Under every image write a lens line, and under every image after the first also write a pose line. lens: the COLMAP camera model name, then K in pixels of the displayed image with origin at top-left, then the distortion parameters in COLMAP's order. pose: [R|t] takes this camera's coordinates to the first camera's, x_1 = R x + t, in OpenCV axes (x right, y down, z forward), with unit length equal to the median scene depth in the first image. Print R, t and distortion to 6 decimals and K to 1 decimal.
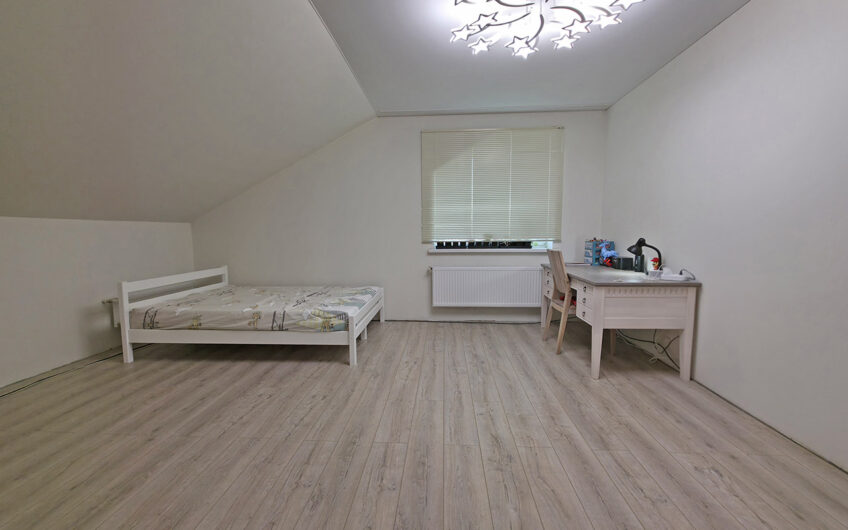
lens RADIAL K [[342.5, 0, 424.3], [0, 342.5, 263.5], [0, 0, 1]] dist [-0.001187, -0.000180]
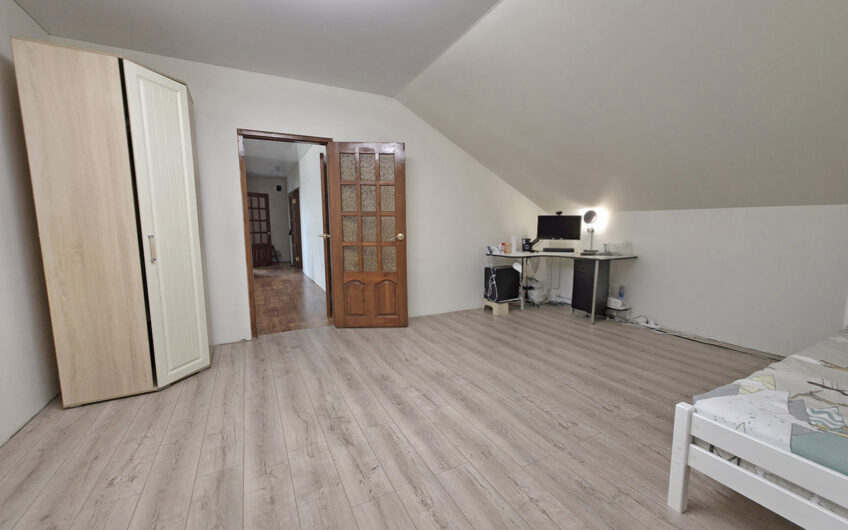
lens RADIAL K [[342.5, 0, 423.2], [0, 342.5, 265.3], [0, 0, 1]] dist [-0.001187, -0.000180]
pose [[-0.861079, 0.070834, -0.503513, 0.470465], [-0.037761, 0.978606, 0.202247, -0.168177], [0.507067, 0.193164, -0.839982, 1.804433]]
